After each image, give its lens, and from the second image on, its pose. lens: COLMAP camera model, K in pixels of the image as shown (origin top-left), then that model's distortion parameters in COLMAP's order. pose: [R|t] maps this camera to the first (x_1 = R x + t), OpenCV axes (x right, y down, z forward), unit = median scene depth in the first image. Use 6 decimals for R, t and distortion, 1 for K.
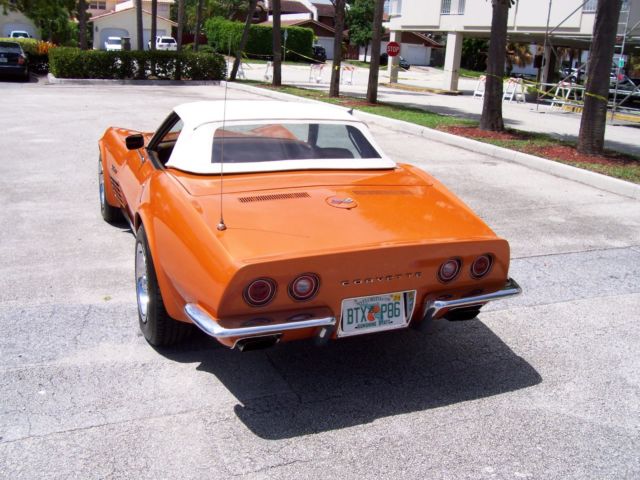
lens RADIAL K [[627.2, 0, 320.0], [0, 627.2, 240.0], [0, 0, 1]] dist [-0.185789, 0.177548]
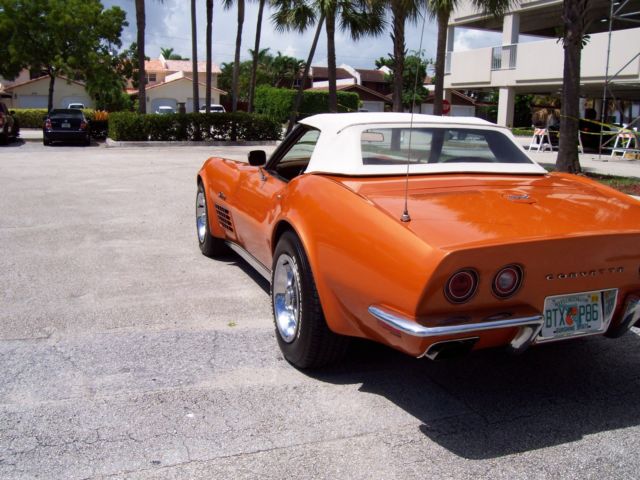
lens RADIAL K [[627.2, 0, 320.0], [0, 627.2, 240.0], [0, 0, 1]] dist [-0.185789, 0.177548]
pose [[0.997317, -0.021037, -0.070119, -0.147921], [0.013673, 0.994495, -0.103892, 0.068243], [0.071919, 0.102655, 0.992114, 0.077064]]
